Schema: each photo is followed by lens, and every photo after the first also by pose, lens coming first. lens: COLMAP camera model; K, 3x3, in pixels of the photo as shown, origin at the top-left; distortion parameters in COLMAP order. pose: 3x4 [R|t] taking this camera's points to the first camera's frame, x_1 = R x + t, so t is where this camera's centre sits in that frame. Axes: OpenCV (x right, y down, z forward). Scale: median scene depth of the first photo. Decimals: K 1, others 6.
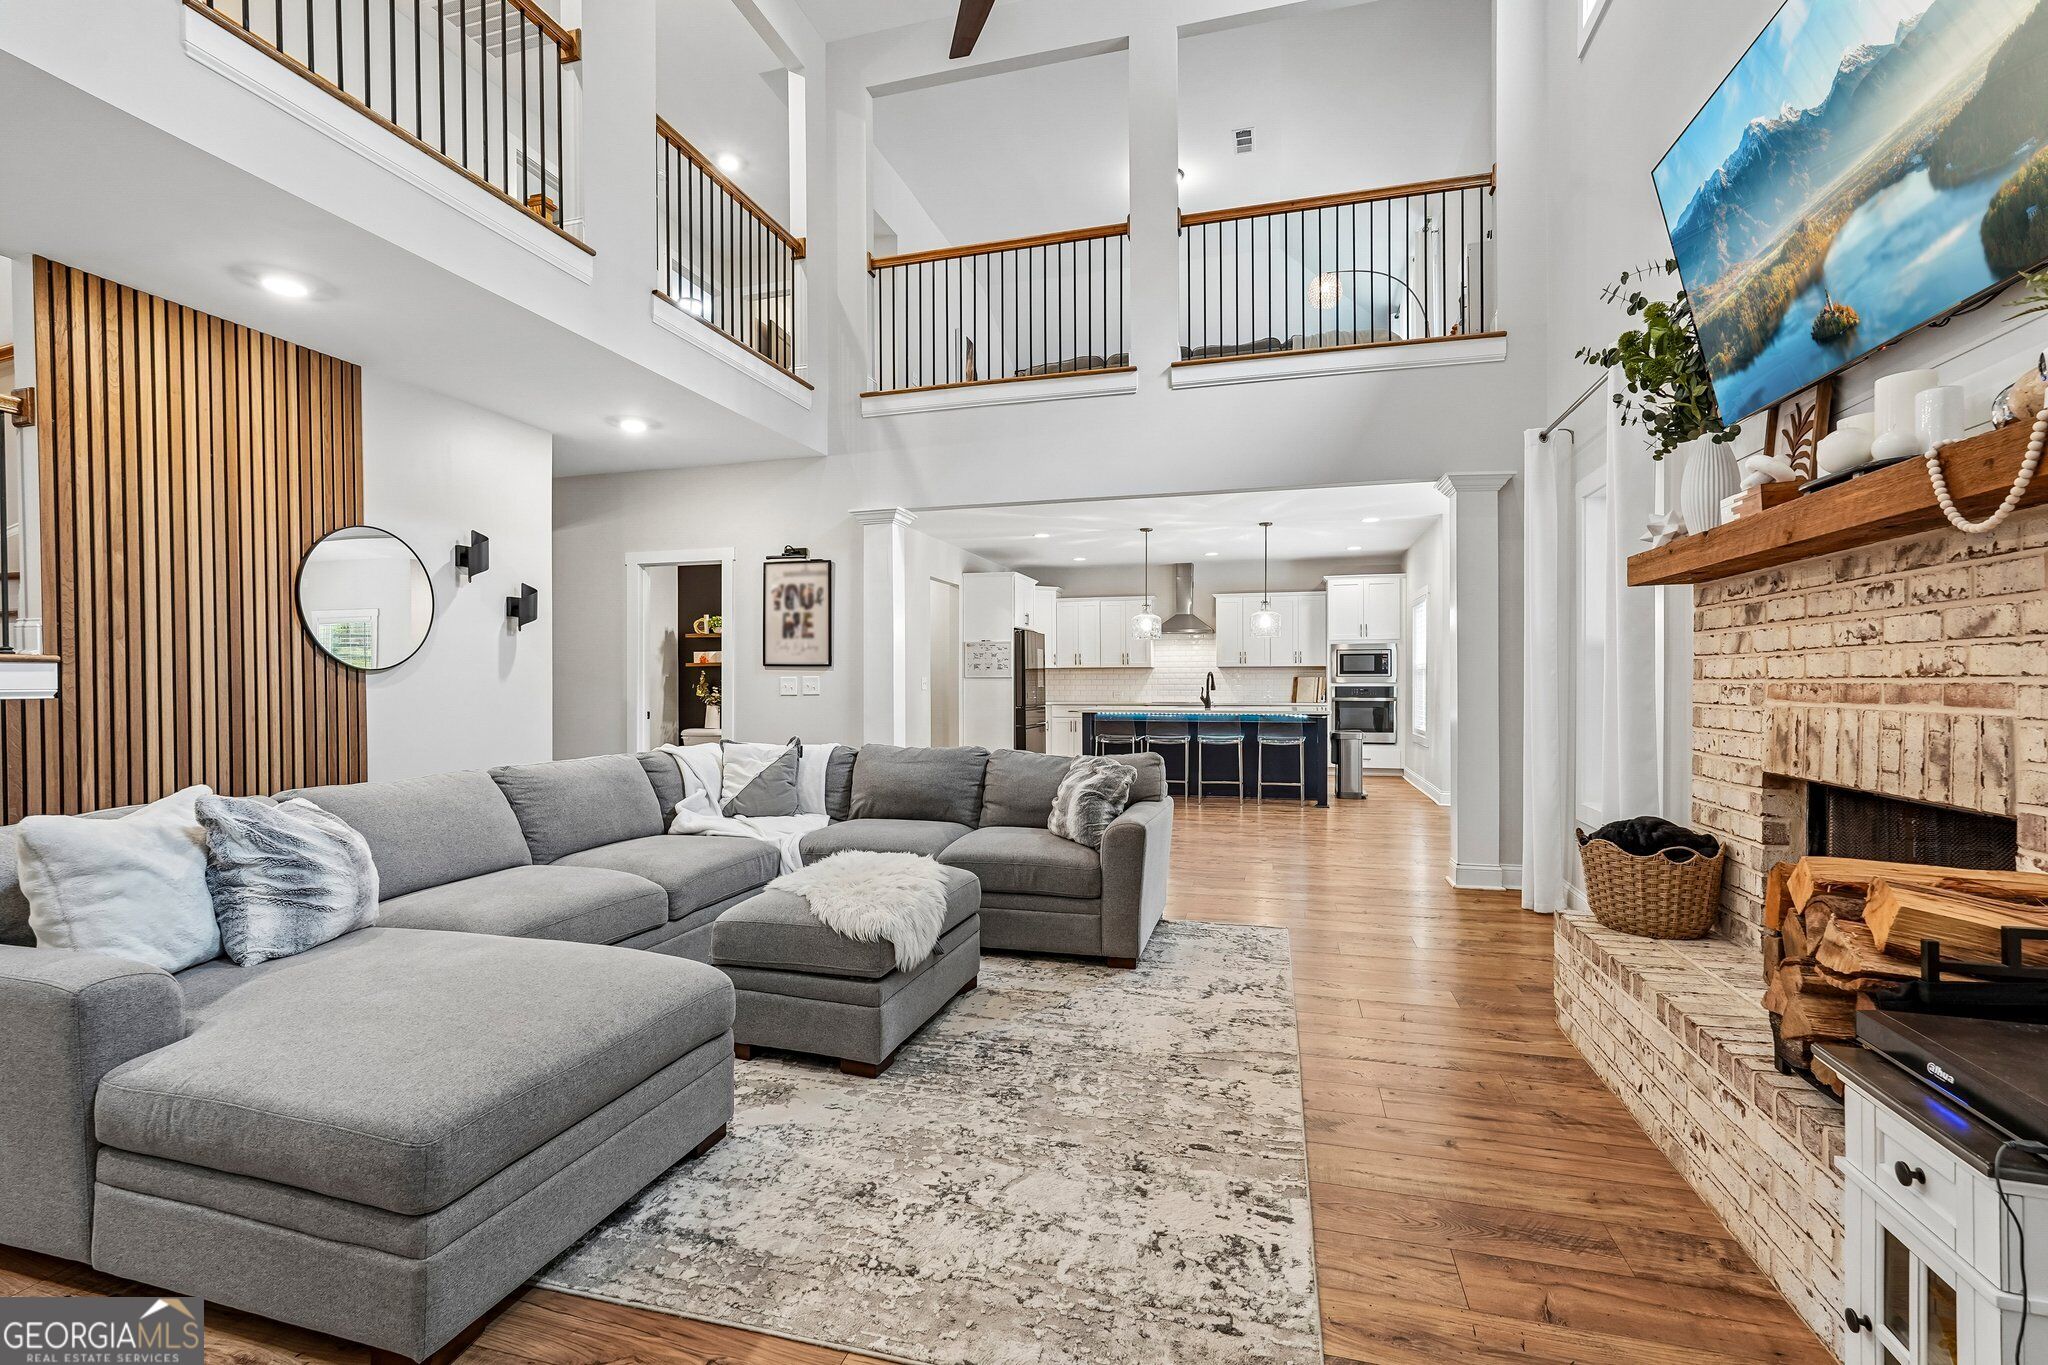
lens RADIAL K [[909.4, 0, 1017.4], [0, 909.4, 687.0], [0, 0, 1]] dist [-0.013783, 0.008223]
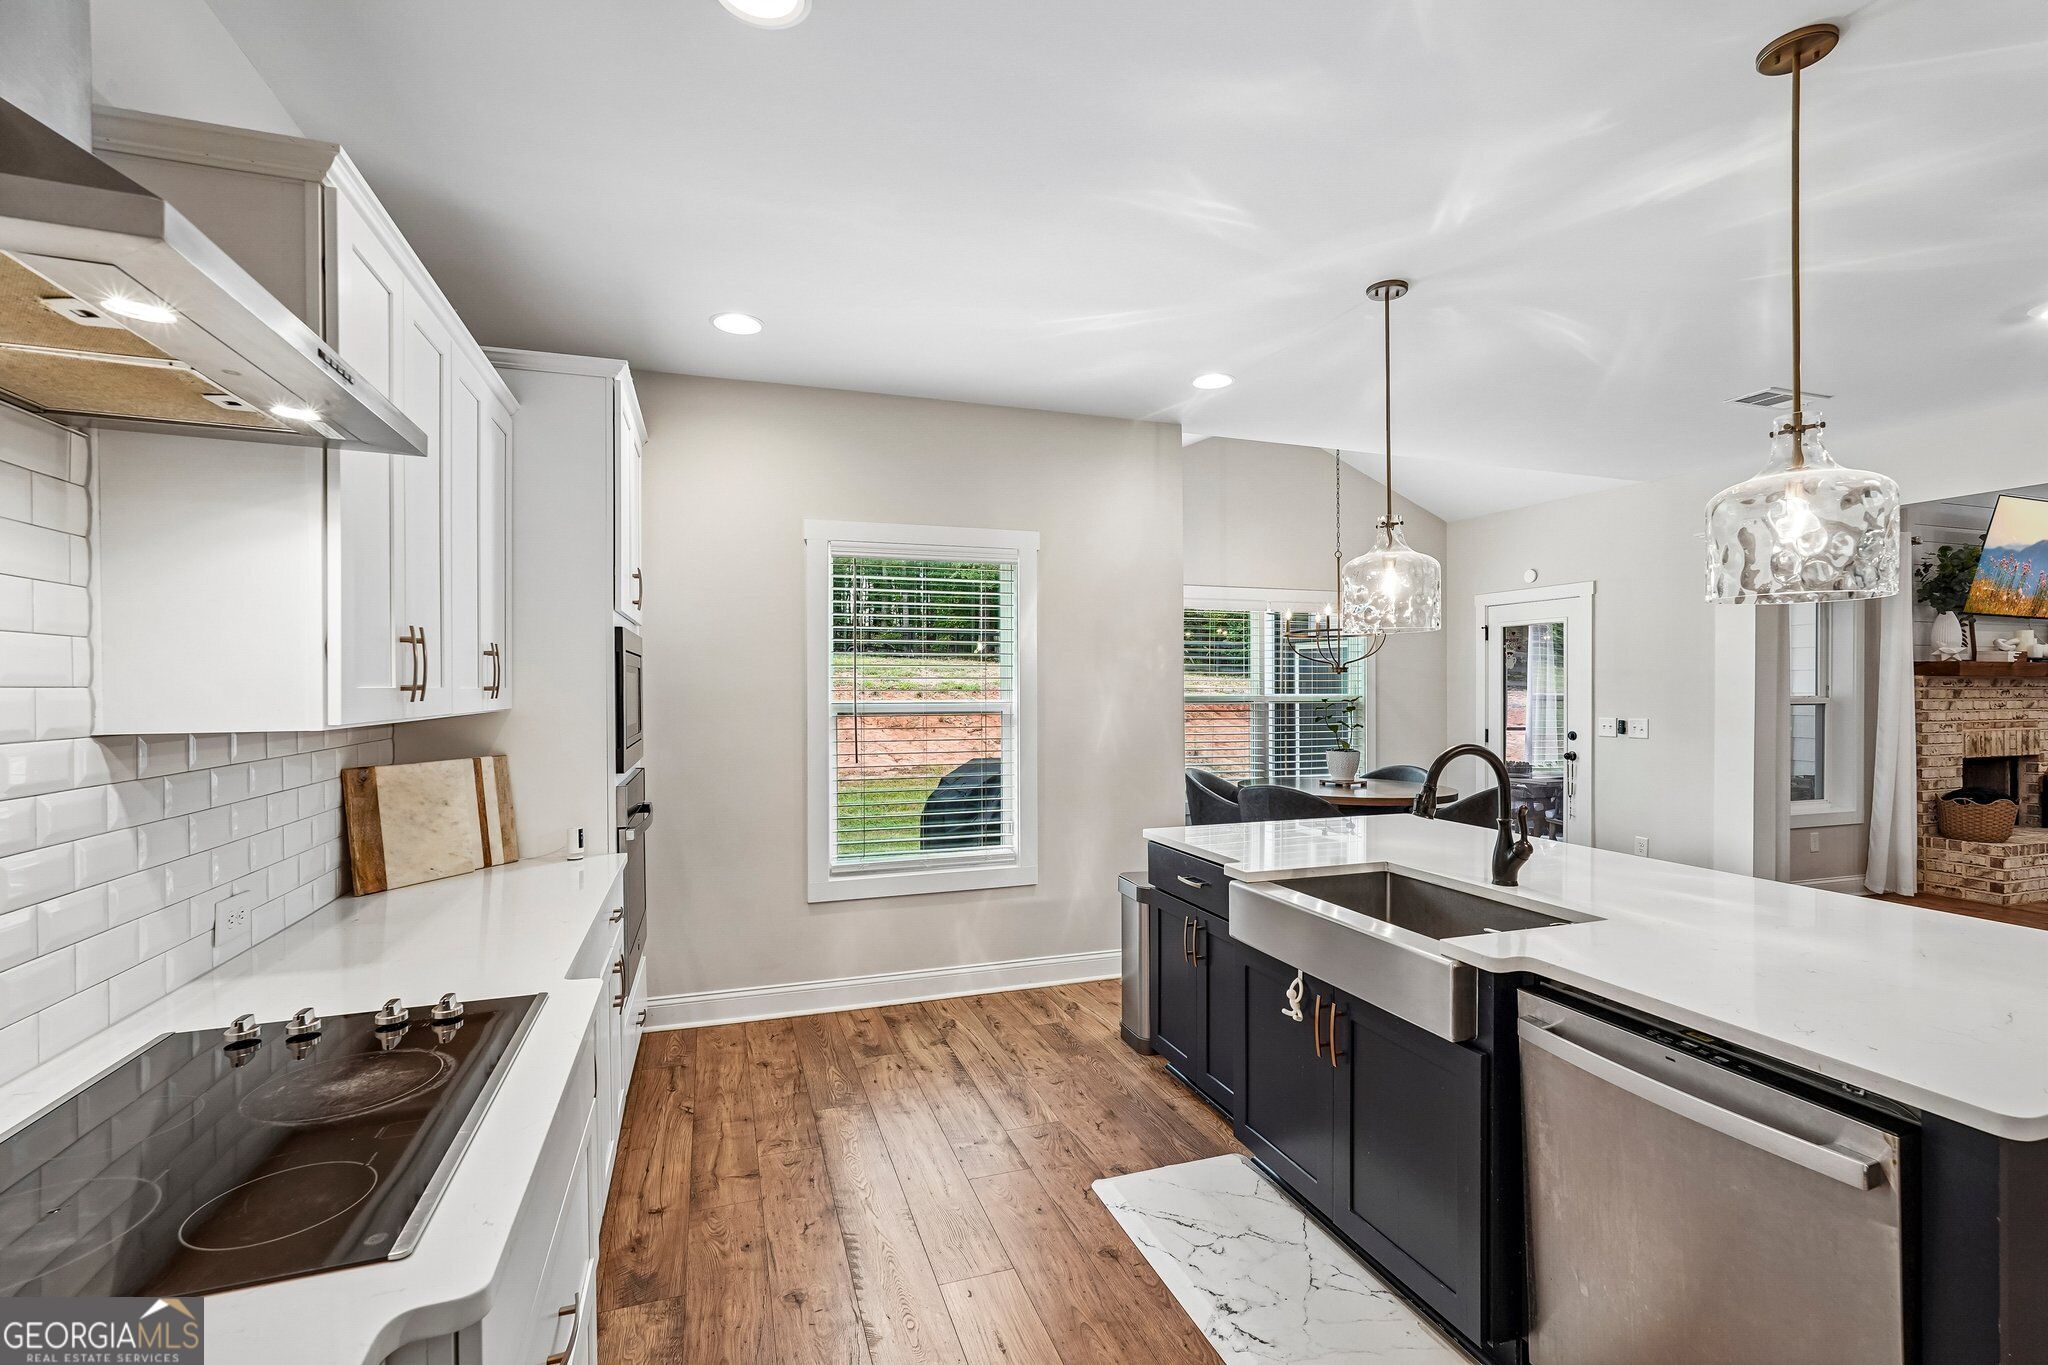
lens RADIAL K [[909.4, 0, 1005.8], [0, 909.4, 690.3], [0, 0, 1]] dist [-0.013783, 0.008223]
pose [[-0.568822, -0.000174, 0.822460, 0.242476], [0.007759, 0.999954, 0.005578, -0.109659], [-0.822424, 0.009554, -0.568795, 3.940053]]
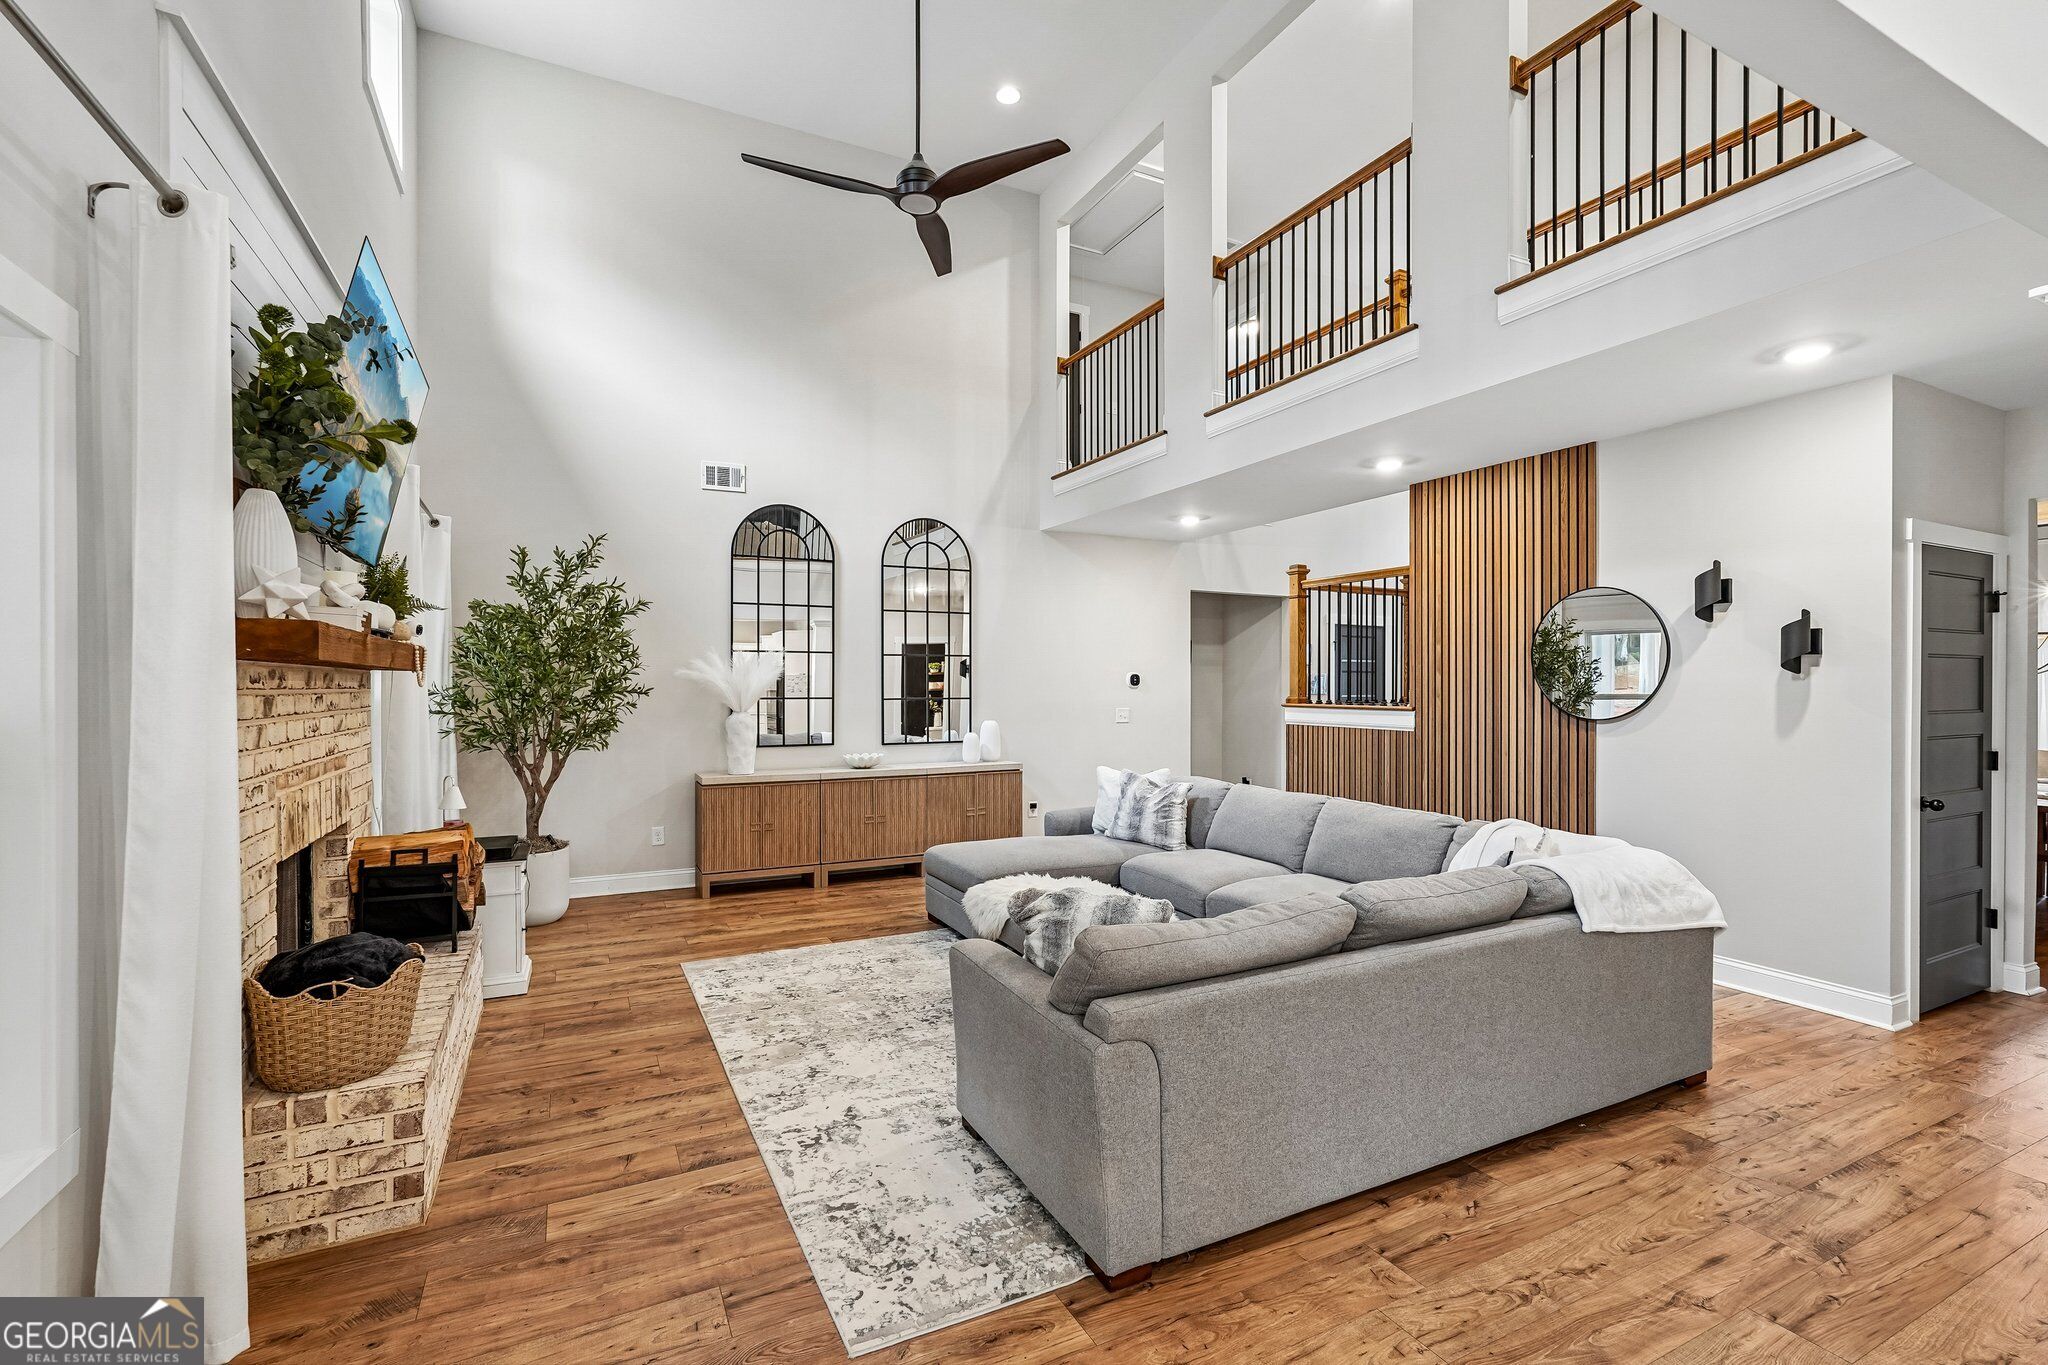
lens RADIAL K [[909.4, 0, 1025.2], [0, 909.4, 686.4], [0, 0, 1]] dist [-0.013783, 0.008223]
pose [[-0.736395, 0.003849, -0.676541, 0.772193], [-0.003868, 0.999944, 0.009899, -0.101481], [0.676541, 0.009906, -0.736338, 1.996538]]
